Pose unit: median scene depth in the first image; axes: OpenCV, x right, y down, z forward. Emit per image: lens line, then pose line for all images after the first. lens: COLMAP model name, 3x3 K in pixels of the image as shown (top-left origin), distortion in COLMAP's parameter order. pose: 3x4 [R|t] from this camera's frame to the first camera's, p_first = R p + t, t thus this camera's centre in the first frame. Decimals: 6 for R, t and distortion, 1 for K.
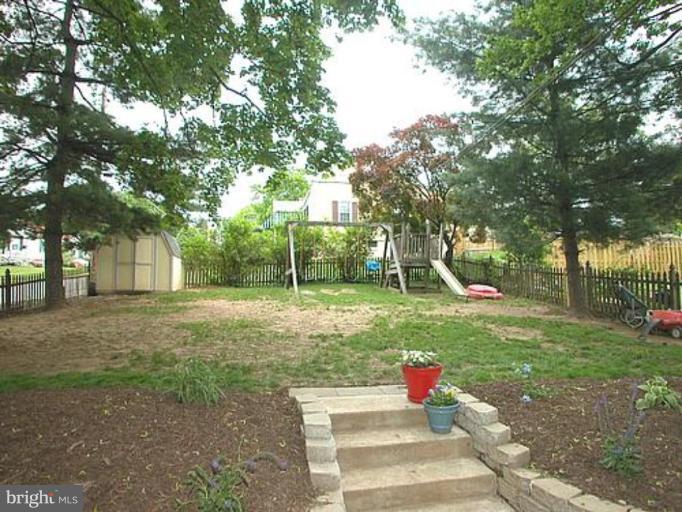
lens RADIAL K [[409.0, 0, 351.2], [0, 409.0, 259.8], [0, 0, 1]] dist [-0.119078, 0.048313]
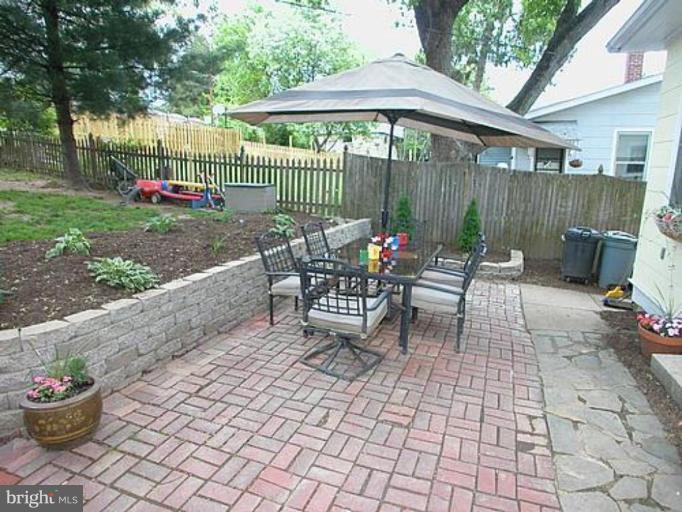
lens RADIAL K [[409.0, 0, 351.2], [0, 409.0, 259.8], [0, 0, 1]] dist [-0.119078, 0.048313]
pose [[0.522676, -0.169441, 0.835523, 0.096303], [-0.086600, 0.964428, 0.249757, 0.012502], [-0.848121, -0.202898, 0.489410, -0.112271]]
